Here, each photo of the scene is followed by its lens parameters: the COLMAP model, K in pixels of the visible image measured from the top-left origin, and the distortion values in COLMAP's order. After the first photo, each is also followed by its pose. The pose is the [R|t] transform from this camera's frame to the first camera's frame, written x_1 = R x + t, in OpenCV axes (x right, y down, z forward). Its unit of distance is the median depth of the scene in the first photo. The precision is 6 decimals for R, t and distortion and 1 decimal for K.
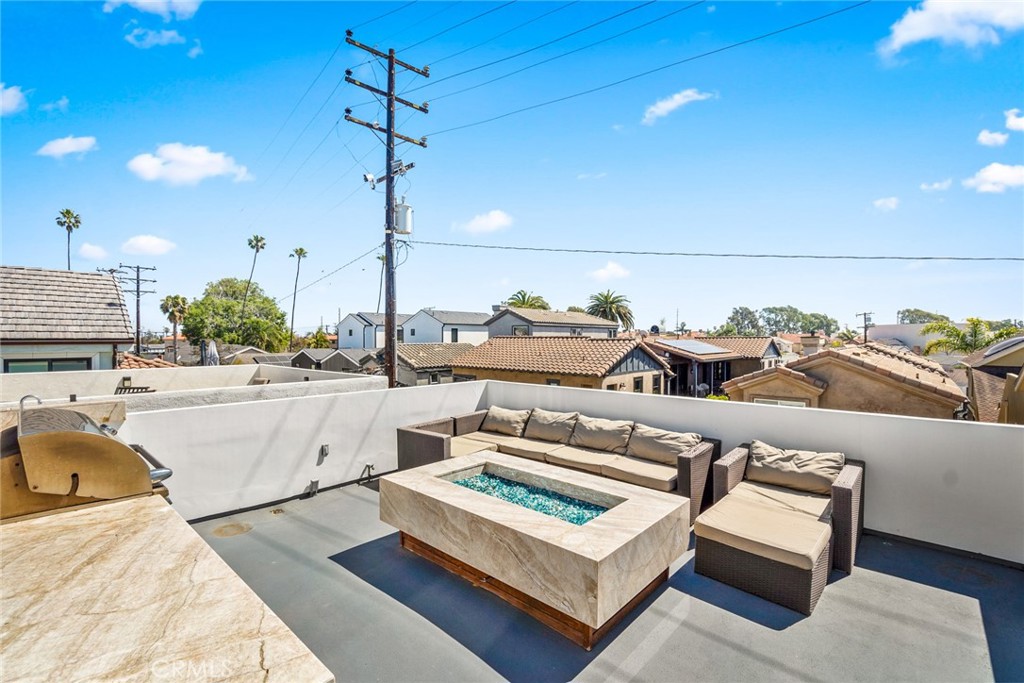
lens RADIAL K [[451.0, 0, 506.0], [0, 451.0, 358.7], [0, 0, 1]] dist [-0.002724, -0.000142]
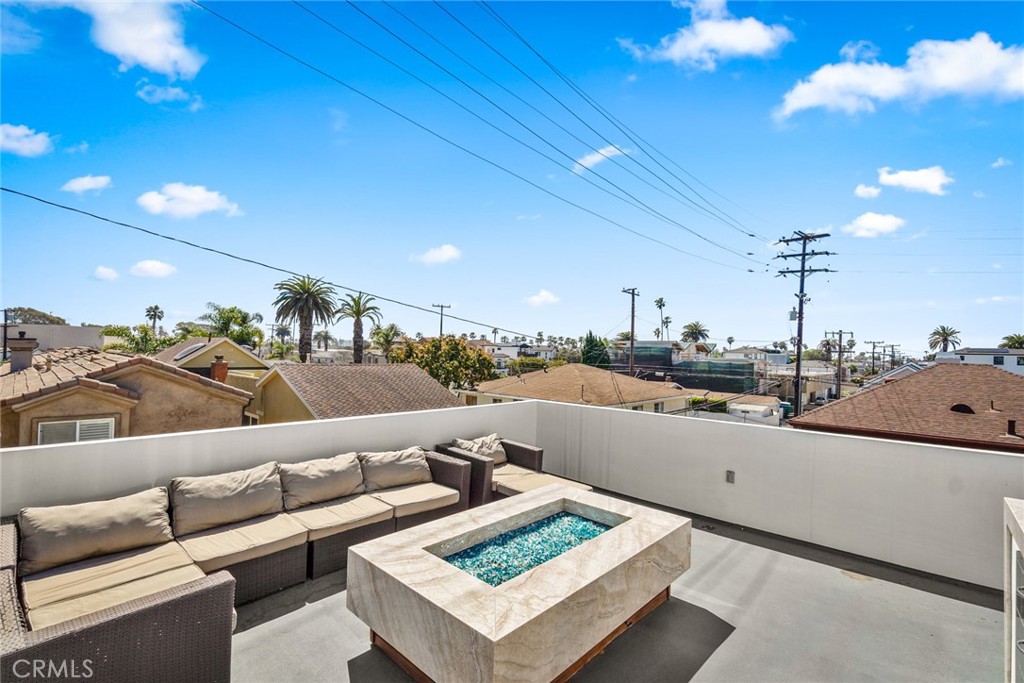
lens RADIAL K [[451.0, 0, 506.0], [0, 451.0, 358.7], [0, 0, 1]] dist [-0.002724, -0.000142]
pose [[0.012843, -0.012054, 0.999845, -0.498777], [0.017048, 0.999785, 0.011834, -0.036524], [-0.999772, 0.016894, 0.013046, 0.629264]]
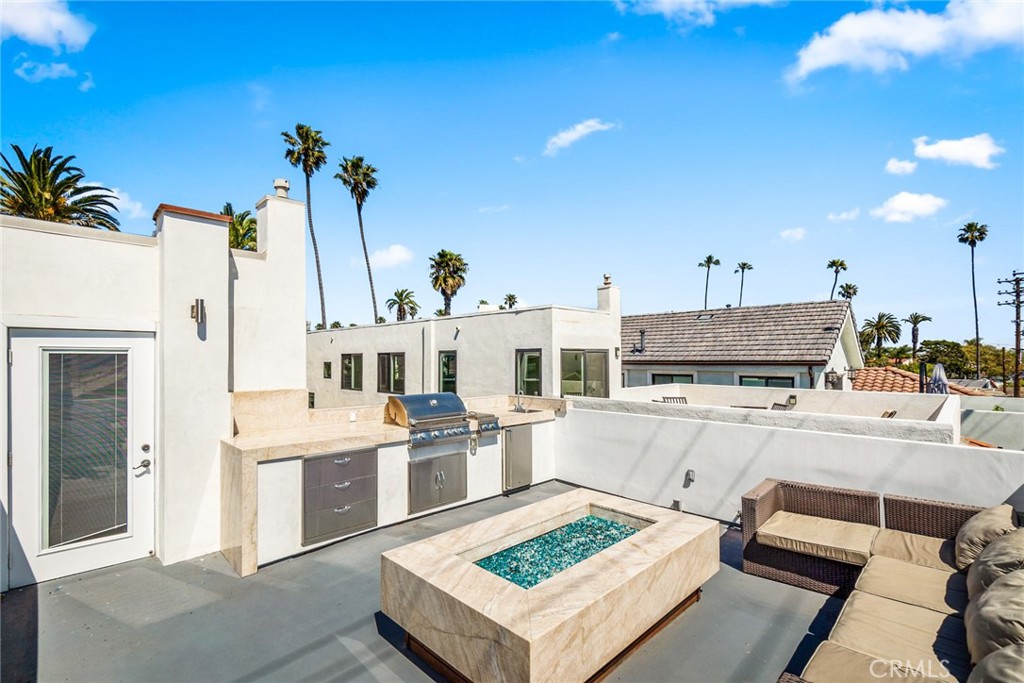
lens RADIAL K [[470.4, 0, 509.2], [0, 470.4, 355.5], [0, 0, 1]] dist [0.025177, -0.000045]
pose [[-0.037798, -0.005285, -0.999271, 0.582716], [-0.045739, 0.998947, -0.003554, -0.035679], [0.998238, 0.045571, -0.038000, 0.548532]]
